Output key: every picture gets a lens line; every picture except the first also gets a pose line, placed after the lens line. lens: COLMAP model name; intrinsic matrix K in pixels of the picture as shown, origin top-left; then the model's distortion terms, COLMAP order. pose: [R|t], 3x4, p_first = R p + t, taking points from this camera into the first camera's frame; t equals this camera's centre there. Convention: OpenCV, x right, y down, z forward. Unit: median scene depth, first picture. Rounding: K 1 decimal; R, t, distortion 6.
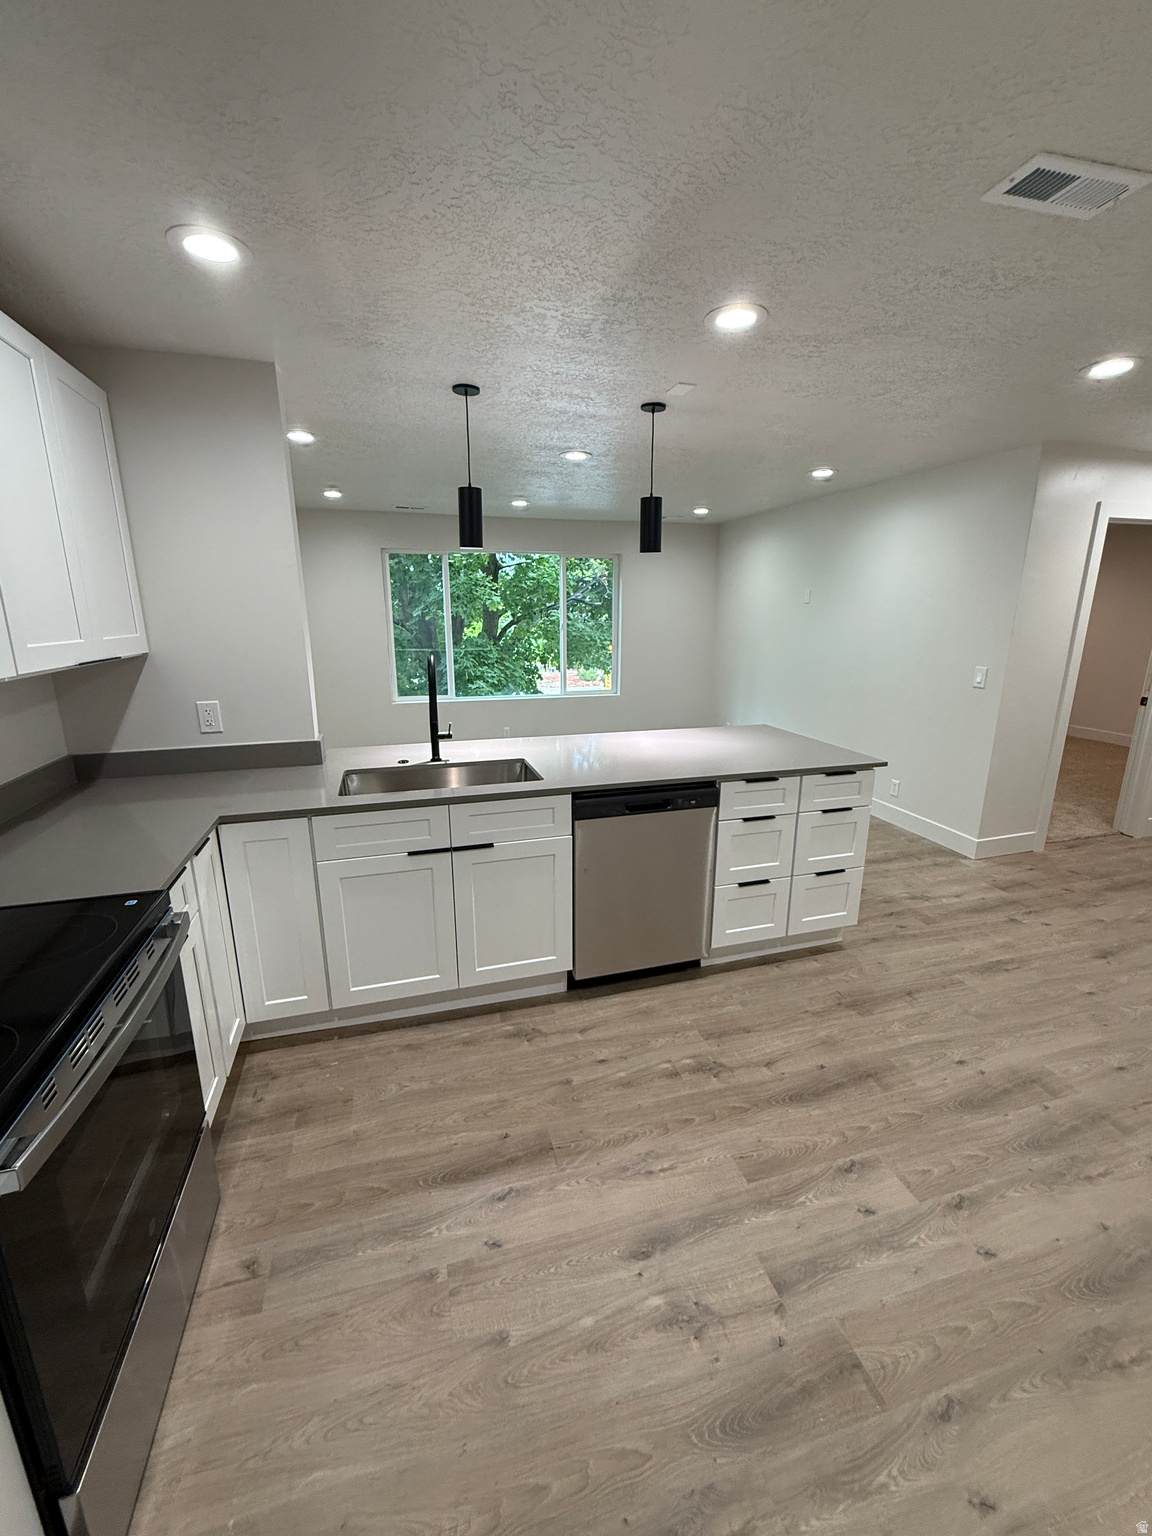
lens RADIAL K [[631.2, 0, 578.5], [0, 631.2, 768.3], [0, 0, 1]] dist [-0.000026, 0.000022]
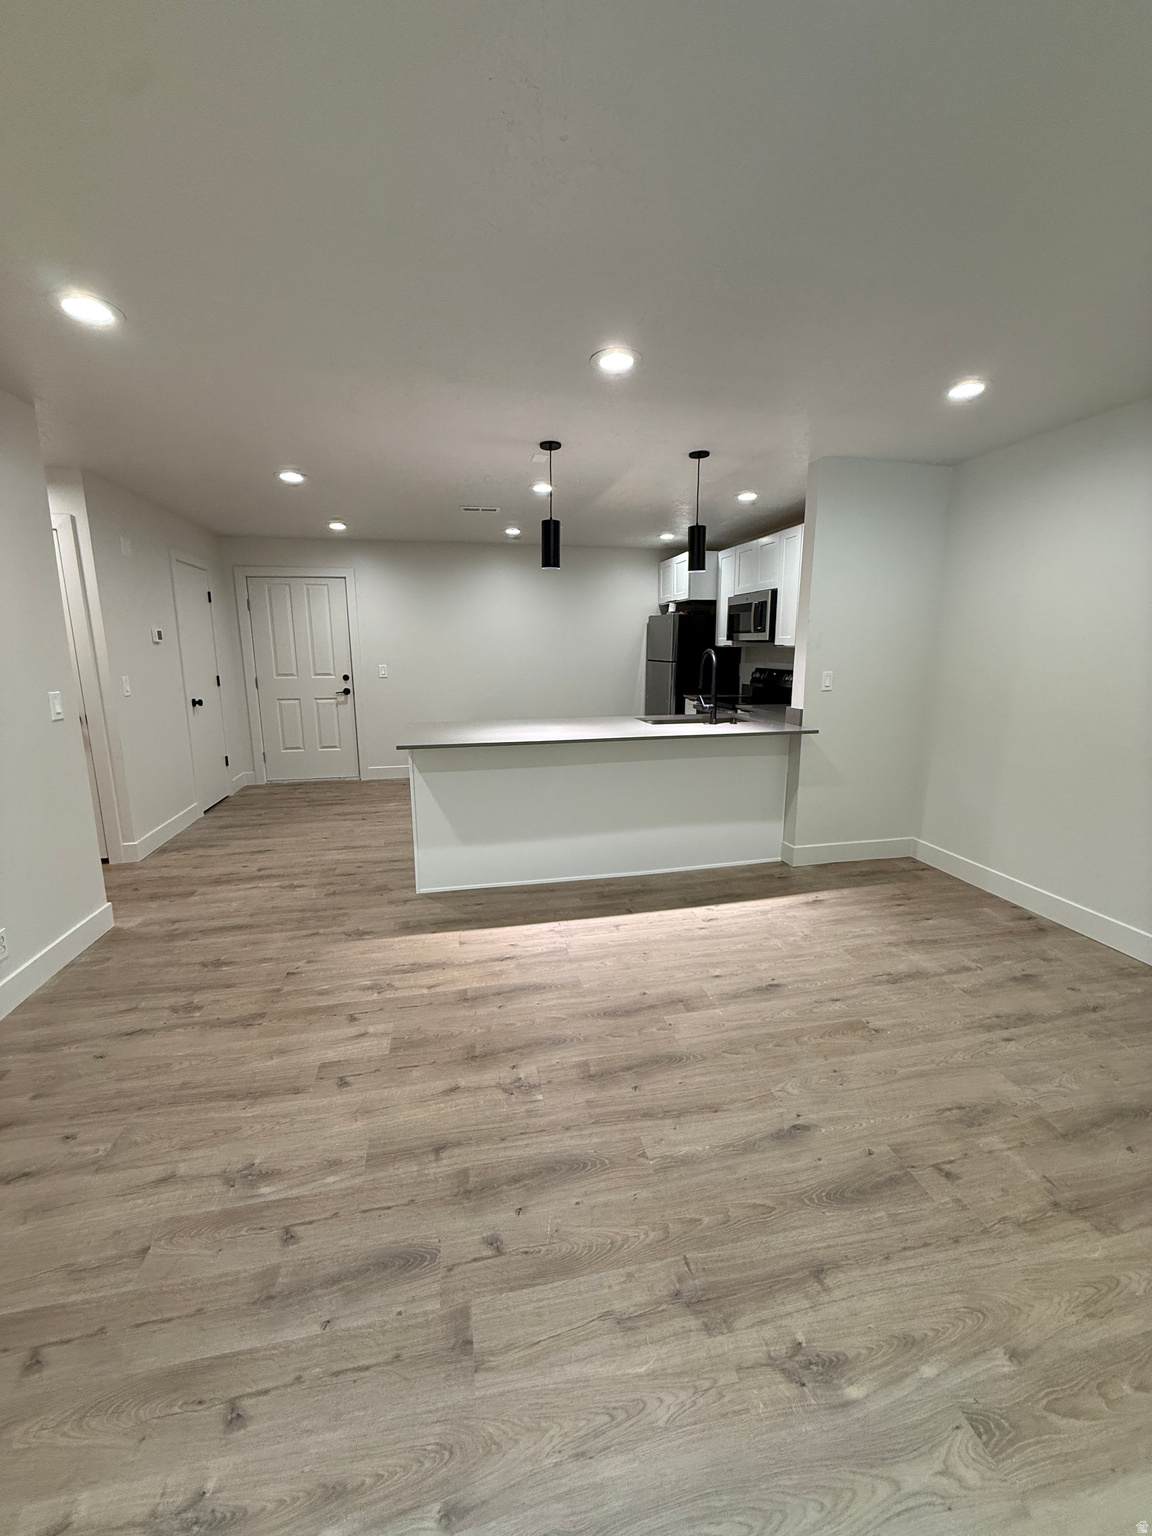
lens RADIAL K [[611.1, 0, 578.3], [0, 611.1, 763.7], [0, 0, 1]] dist [-0.000354, 0.000215]
pose [[-0.997689, -0.007432, 0.067533, -0.021650], [0.021895, 0.905798, 0.423143, -0.610178], [-0.064316, 0.423644, -0.903543, 2.684918]]
